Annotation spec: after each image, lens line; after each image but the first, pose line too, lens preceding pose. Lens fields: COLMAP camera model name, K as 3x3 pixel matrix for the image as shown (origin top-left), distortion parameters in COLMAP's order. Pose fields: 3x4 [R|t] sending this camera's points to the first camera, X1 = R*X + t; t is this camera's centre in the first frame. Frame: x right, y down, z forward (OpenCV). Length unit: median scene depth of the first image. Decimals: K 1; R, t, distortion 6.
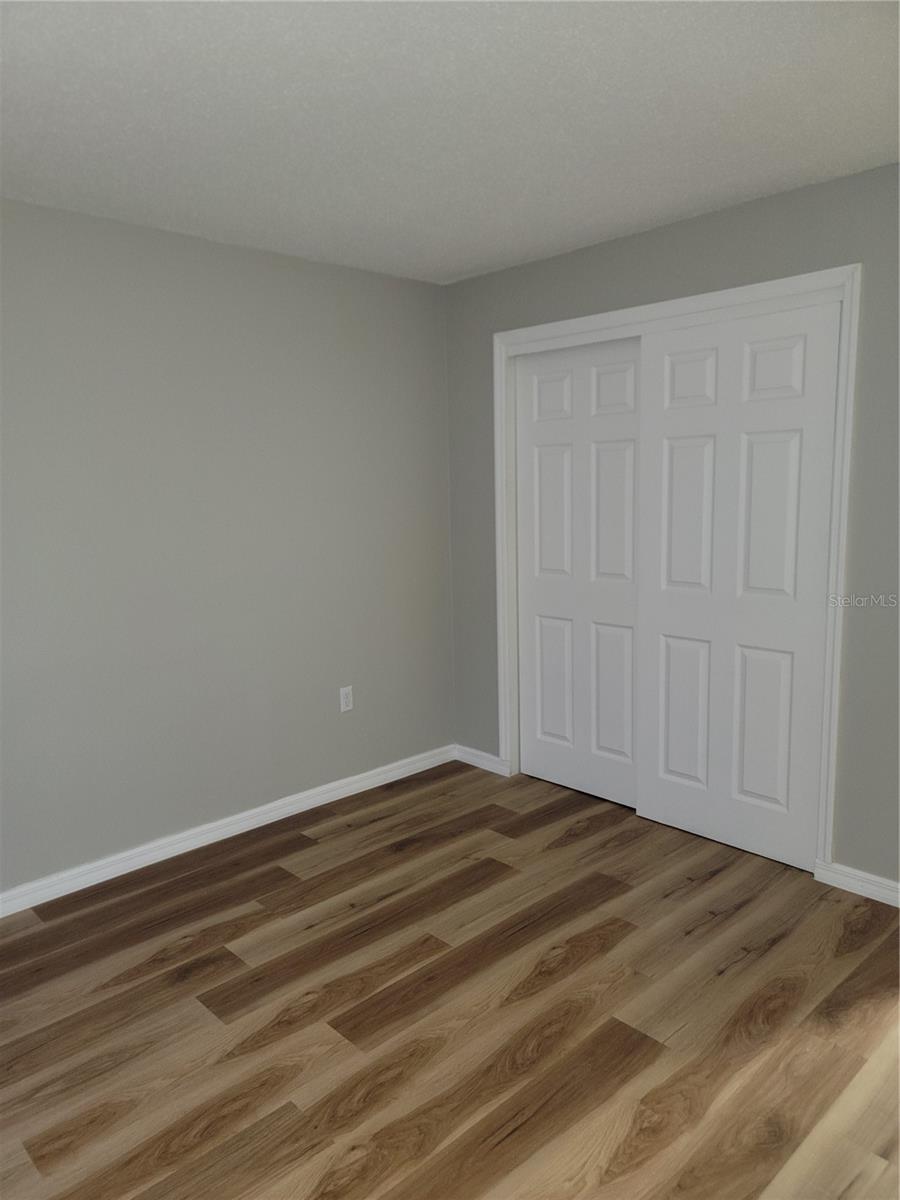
lens RADIAL K [[841.1, 0, 446.2], [0, 841.1, 606.9], [0, 0, 1]] dist [0.072295, -0.048724]
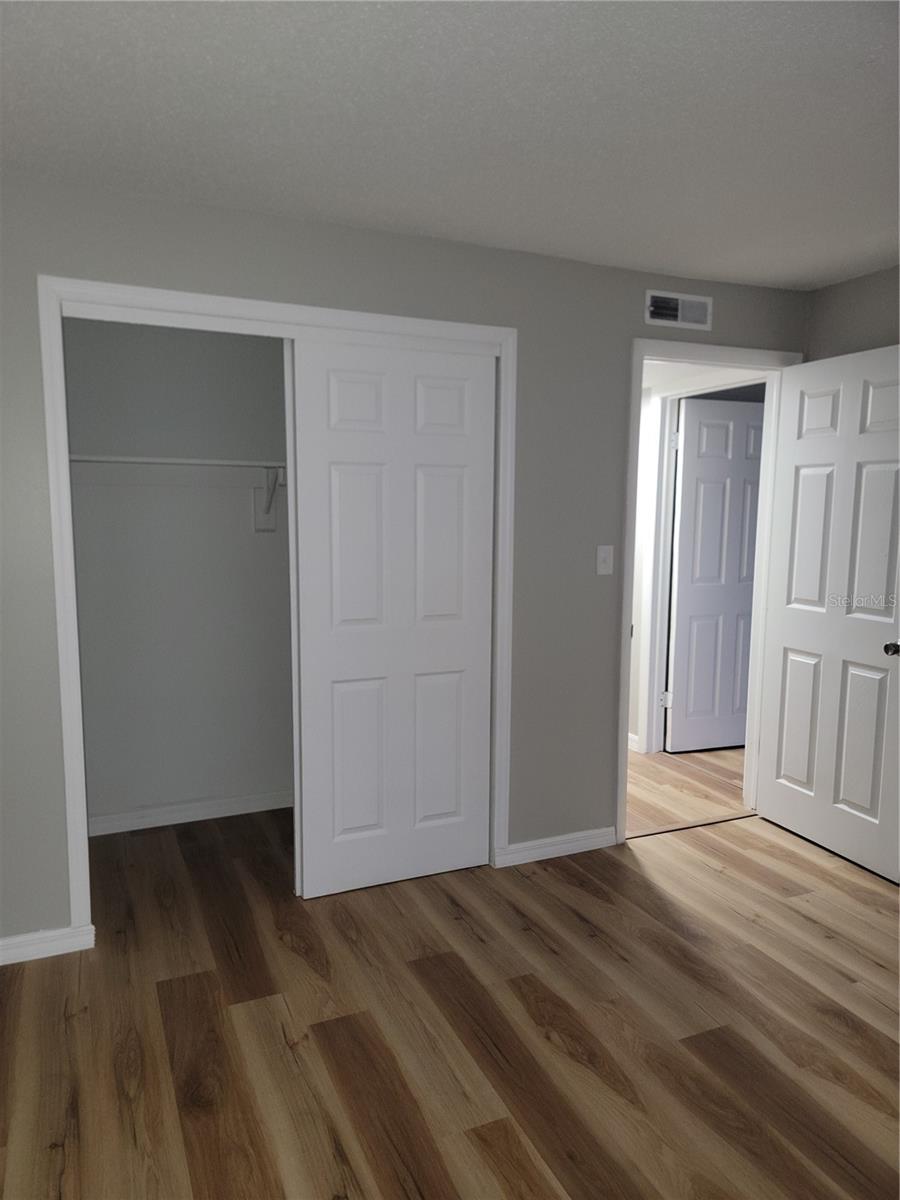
lens RADIAL K [[841.1, 0, 446.2], [0, 841.1, 606.9], [0, 0, 1]] dist [0.072295, -0.048724]
pose [[0.342249, -0.094770, 0.934818, -0.779200], [0.137583, 0.989232, 0.049916, -0.108633], [-0.929482, 0.111531, 0.351602, 0.833478]]
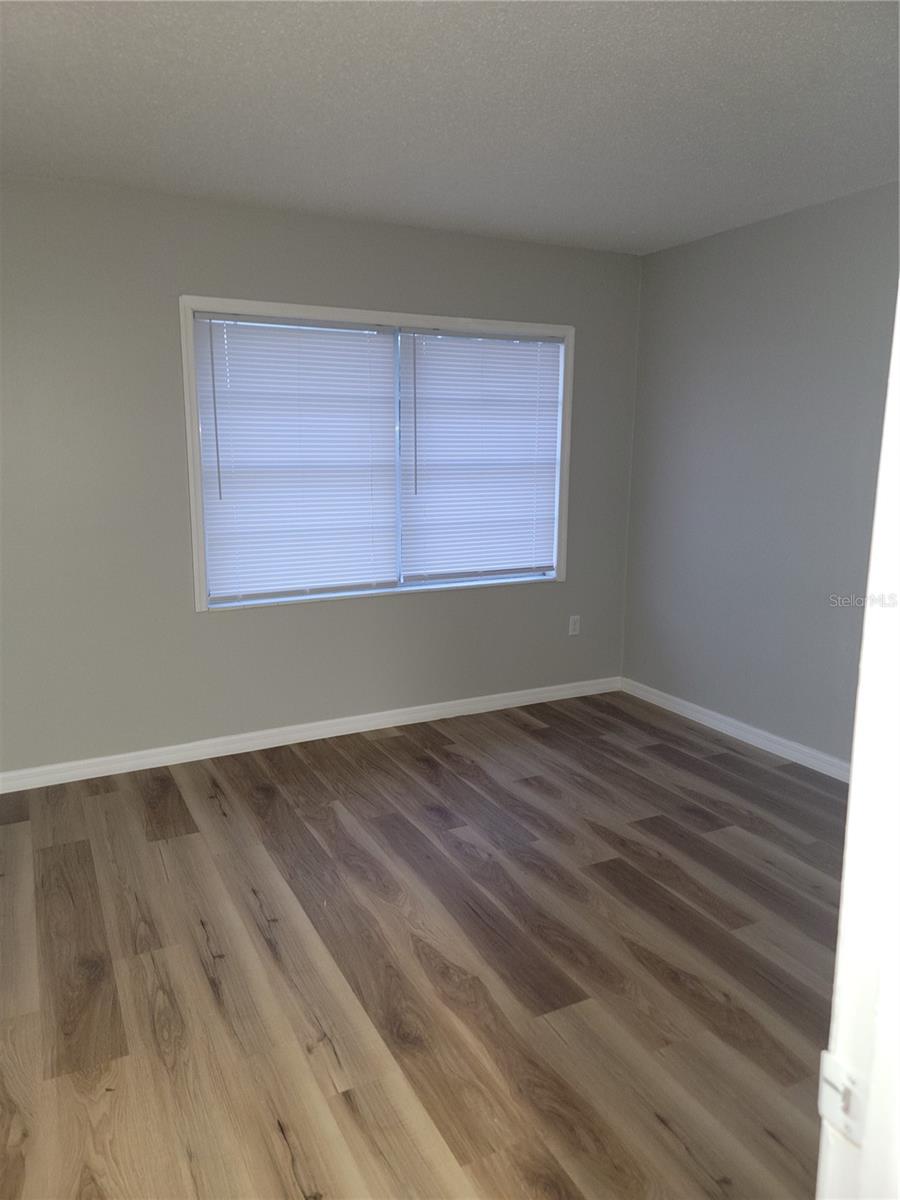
lens RADIAL K [[841.1, 0, 446.2], [0, 841.1, 606.9], [0, 0, 1]] dist [0.072295, -0.048724]
pose [[-0.289566, 0.205961, -0.934736, 1.030374], [-0.147338, 0.955343, 0.256145, -0.155263], [0.945750, 0.211893, -0.246289, 0.978113]]
